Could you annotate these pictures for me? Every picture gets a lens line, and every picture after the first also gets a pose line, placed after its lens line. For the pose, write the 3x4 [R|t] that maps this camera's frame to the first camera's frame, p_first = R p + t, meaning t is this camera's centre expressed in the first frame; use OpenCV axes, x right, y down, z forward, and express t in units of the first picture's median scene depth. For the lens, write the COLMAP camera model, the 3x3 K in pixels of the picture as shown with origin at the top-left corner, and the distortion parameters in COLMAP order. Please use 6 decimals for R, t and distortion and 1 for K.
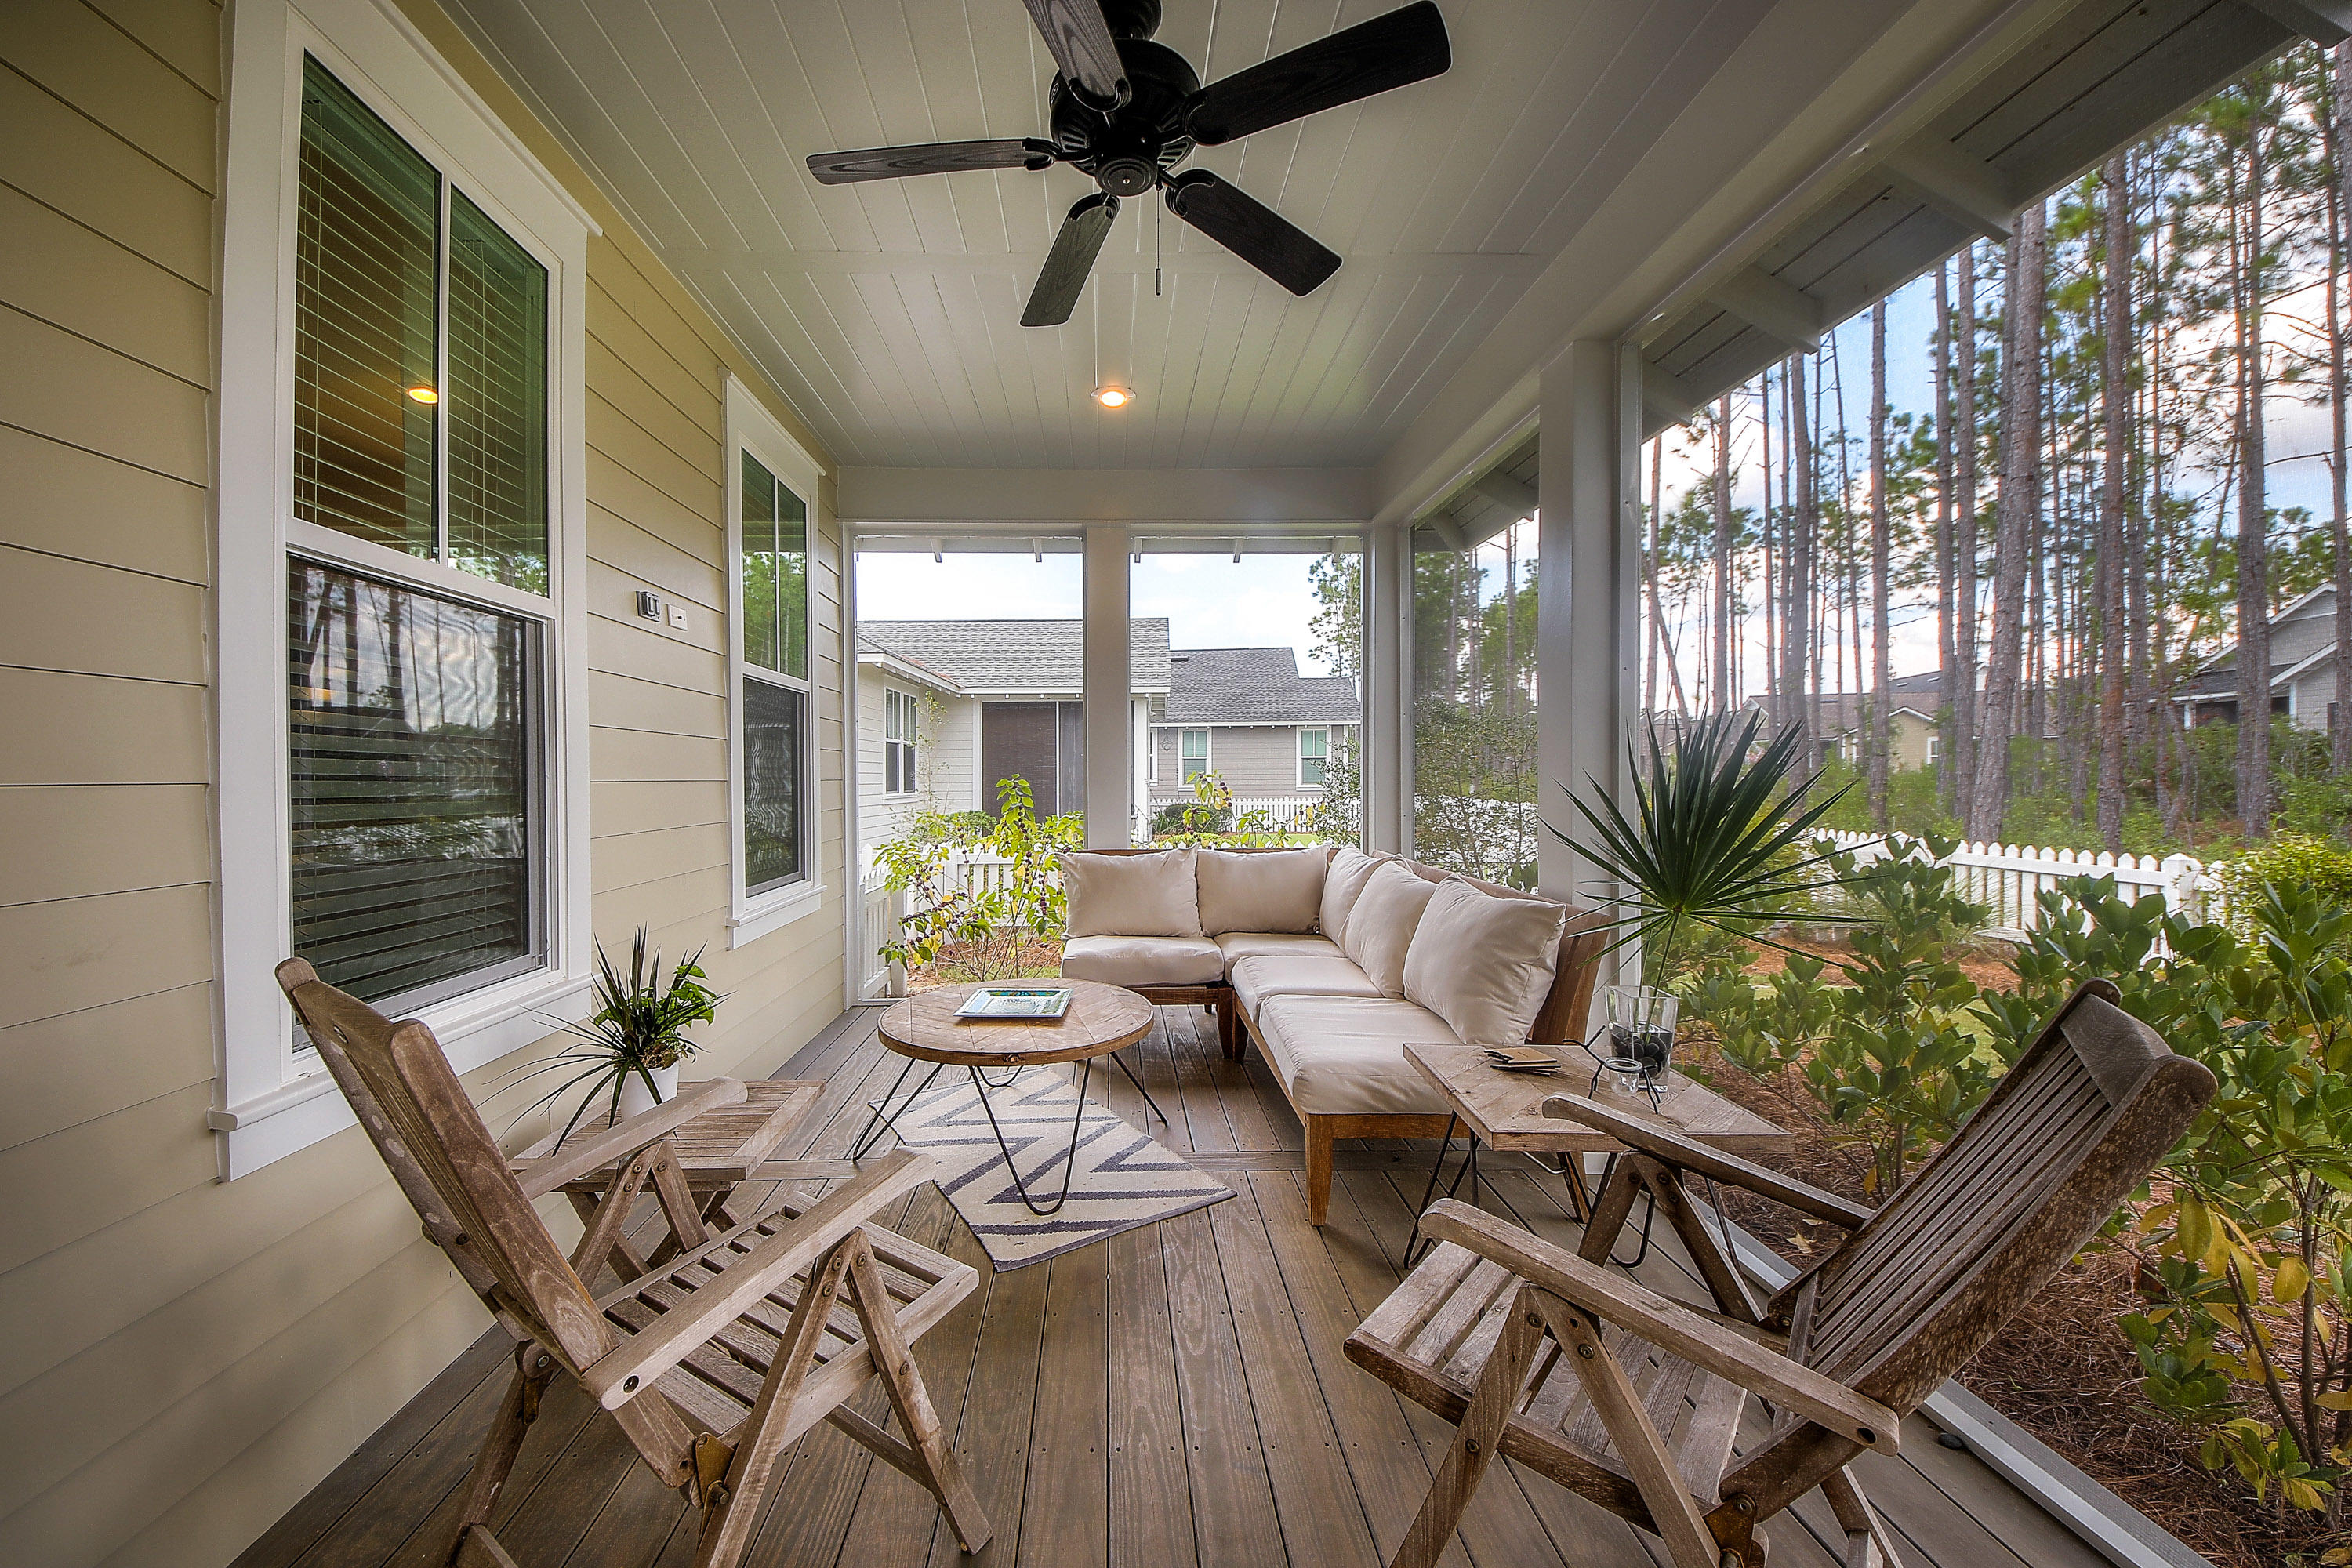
lens RADIAL K [[865.1, 0, 1168.0], [0, 865.1, 778.8], [0, 0, 1]] dist [0.012457, -0.012413]
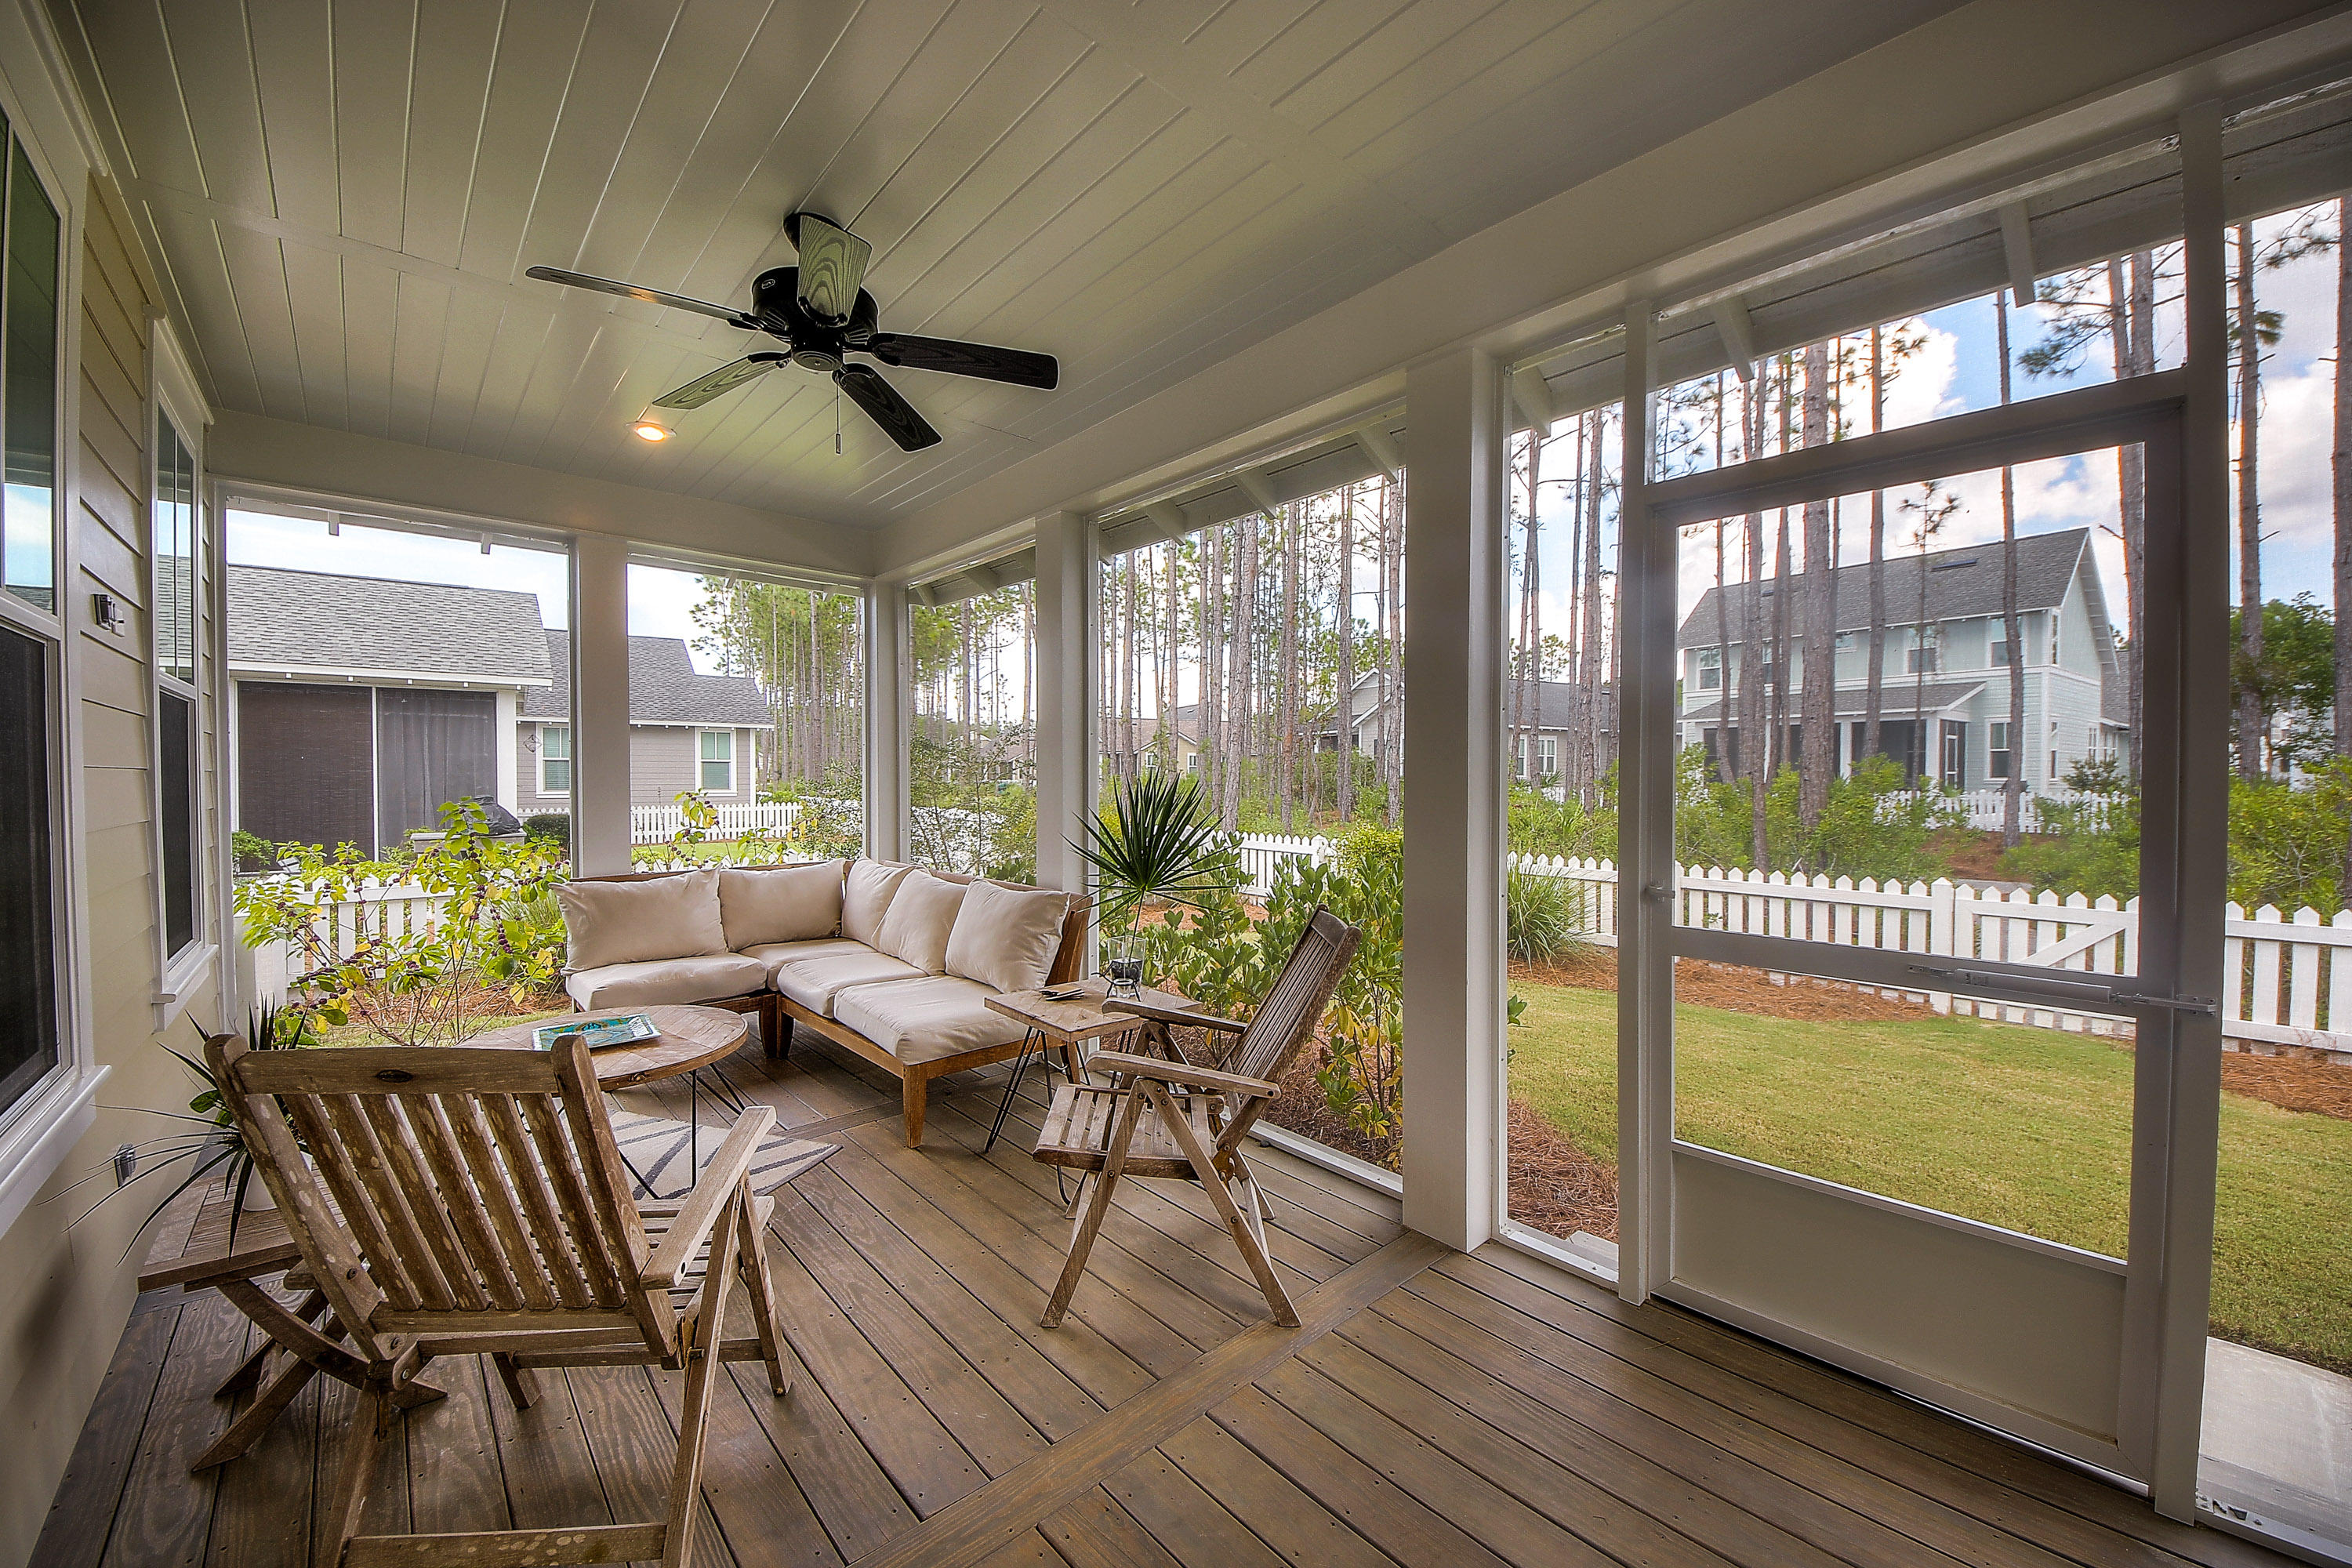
lens RADIAL K [[897.4, 0, 1186.9], [0, 897.4, 740.3], [0, 0, 1]] dist [0.013677, -0.013979]
pose [[0.741460, 0.030863, 0.670287, -0.391395], [-0.008473, 0.999293, -0.036639, -0.055862], [-0.670944, 0.021487, 0.741197, -0.271931]]
